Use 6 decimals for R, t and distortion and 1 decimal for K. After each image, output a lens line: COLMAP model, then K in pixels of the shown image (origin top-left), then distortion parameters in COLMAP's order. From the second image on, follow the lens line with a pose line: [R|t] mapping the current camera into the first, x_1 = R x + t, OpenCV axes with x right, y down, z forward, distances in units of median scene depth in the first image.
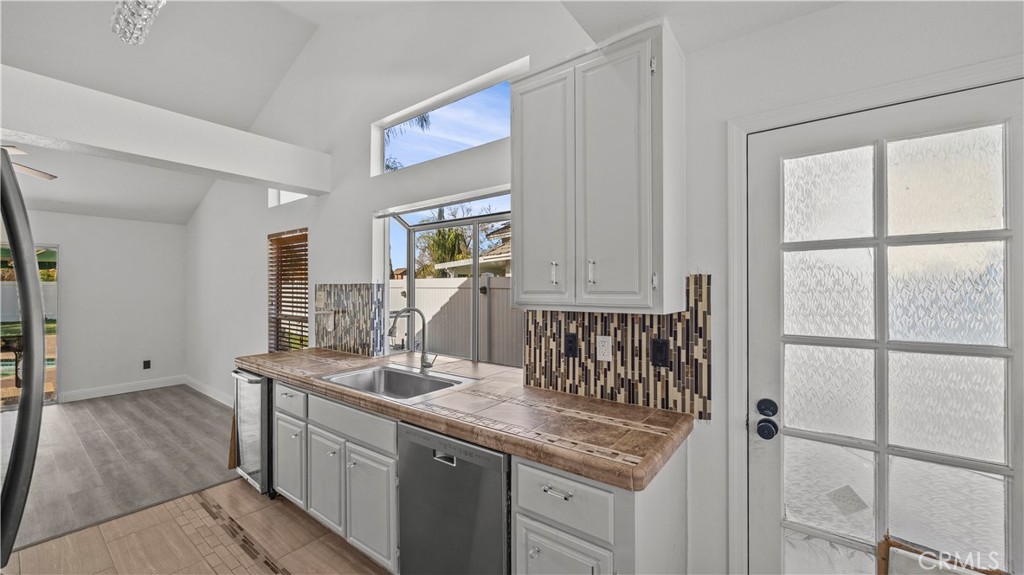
lens RADIAL K [[389.6, 0, 509.4], [0, 389.6, 289.9], [0, 0, 1]] dist [-0.001684, 0.000328]
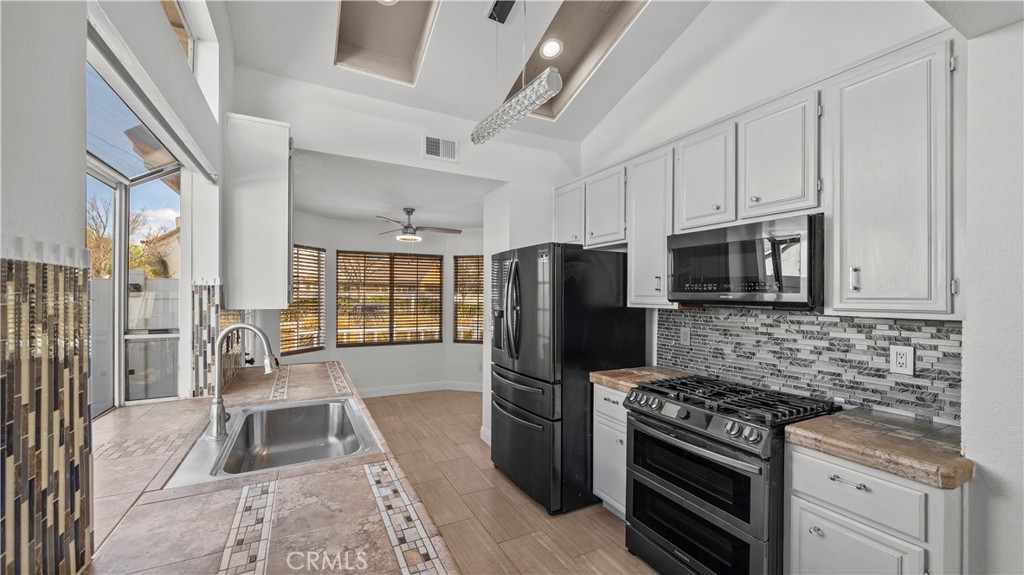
lens RADIAL K [[397.3, 0, 511.9], [0, 397.3, 293.7], [0, 0, 1]] dist [0.000061, -0.000032]
pose [[-0.907684, -0.004011, 0.419635, -1.307825], [-0.005417, 0.999983, -0.002161, -0.002256], [-0.419619, -0.004234, -0.907690, 2.055835]]
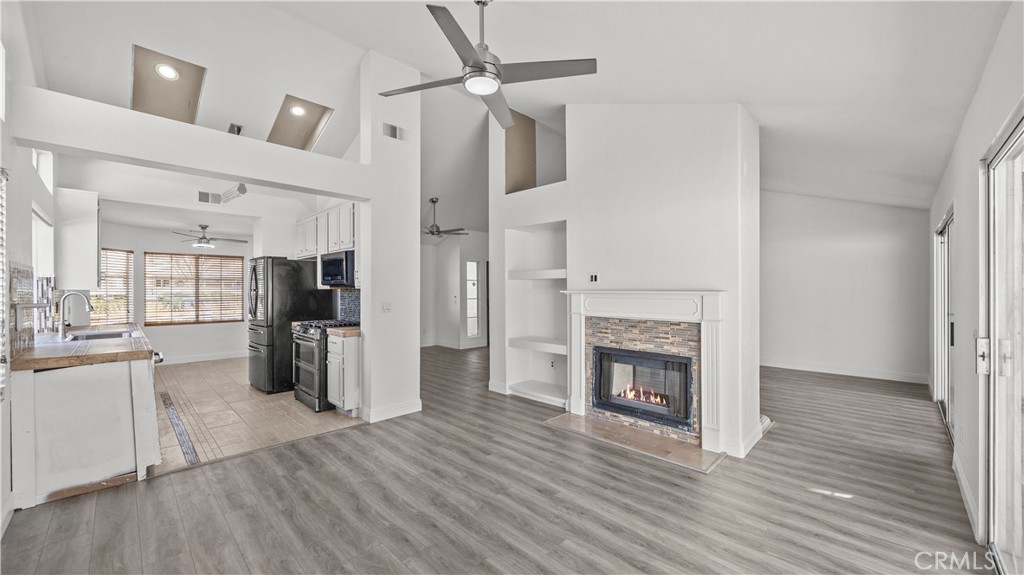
lens RADIAL K [[389.6, 0, 509.4], [0, 389.6, 289.9], [0, 0, 1]] dist [-0.001684, 0.000328]
pose [[-0.991241, 0.001607, 0.132056, -3.098947], [0.001512, 0.999999, -0.000819, 0.059449], [-0.132057, -0.000612, -0.991242, 3.346066]]
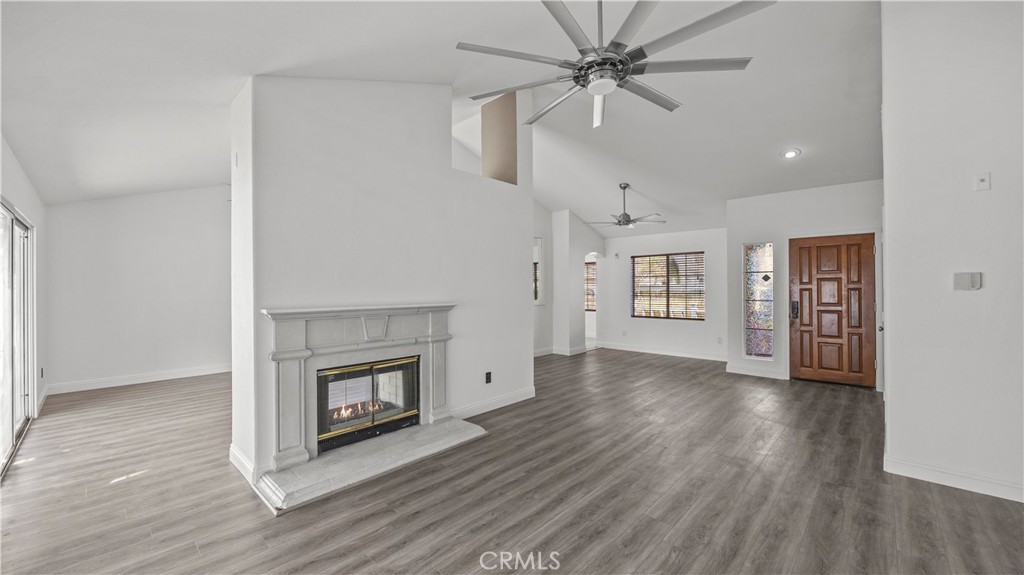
lens RADIAL K [[392.6, 0, 509.7], [0, 392.6, 286.3], [0, 0, 1]] dist [0.000624, 0.000093]
pose [[0.107524, 0.003457, 0.994197, -5.812860], [0.006312, 0.999971, -0.004159, 0.046171], [-0.994183, 0.006723, 0.107499, -0.358687]]
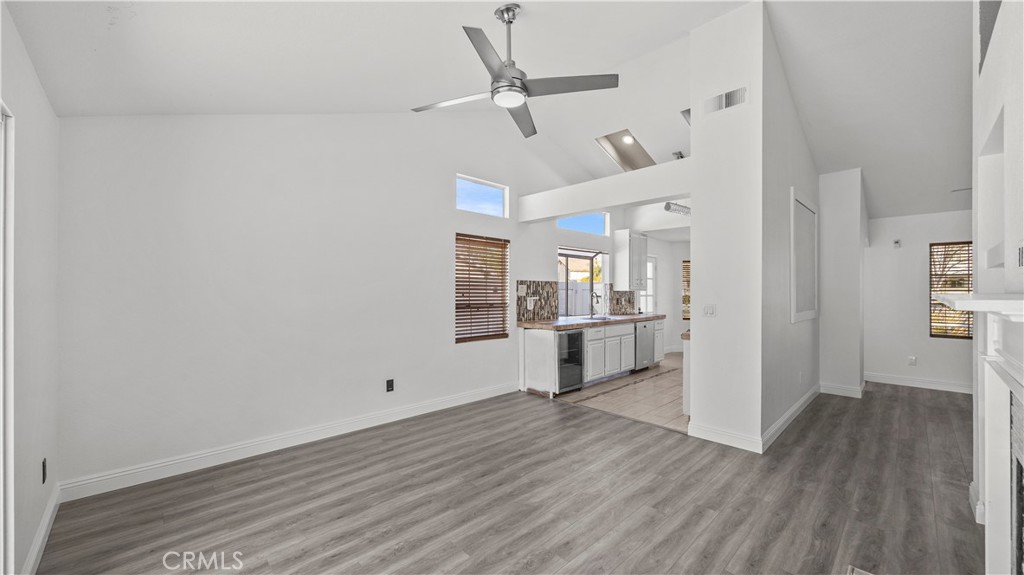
lens RADIAL K [[391.7, 0, 511.3], [0, 391.7, 291.7], [0, 0, 1]] dist [-0.002372, -0.000227]
pose [[0.147593, -0.001010, 0.989048, -4.303750], [-0.002169, 0.999997, 0.001345, 0.059824], [-0.989046, -0.002344, 0.147590, 1.730181]]
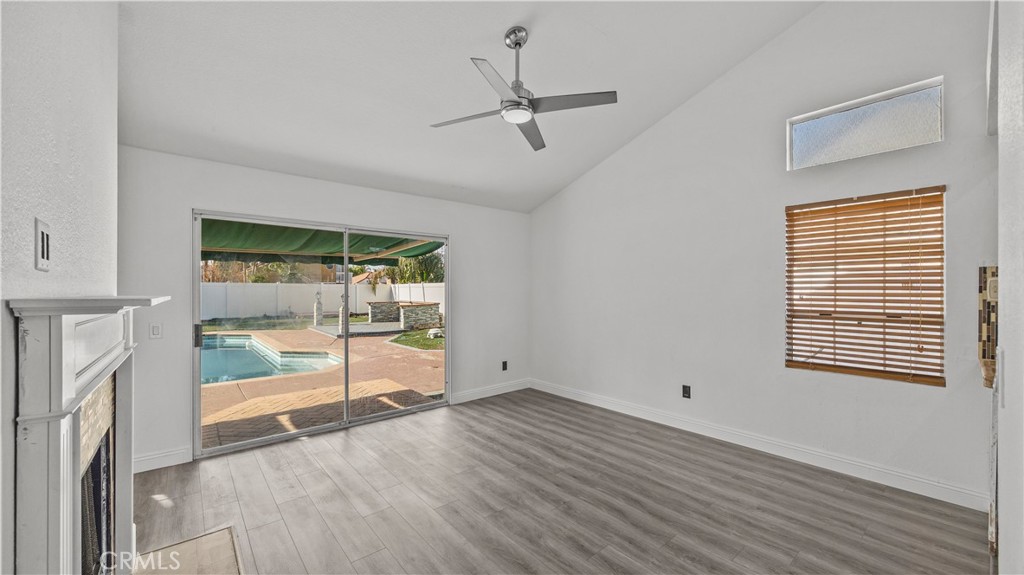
lens RADIAL K [[391.7, 0, 511.3], [0, 391.7, 291.7], [0, 0, 1]] dist [-0.002372, -0.000227]
pose [[0.975939, -0.002281, -0.218030, -2.481682], [0.002263, 0.999997, -0.000333, 0.059279], [0.218030, -0.000169, 0.975942, 0.345194]]
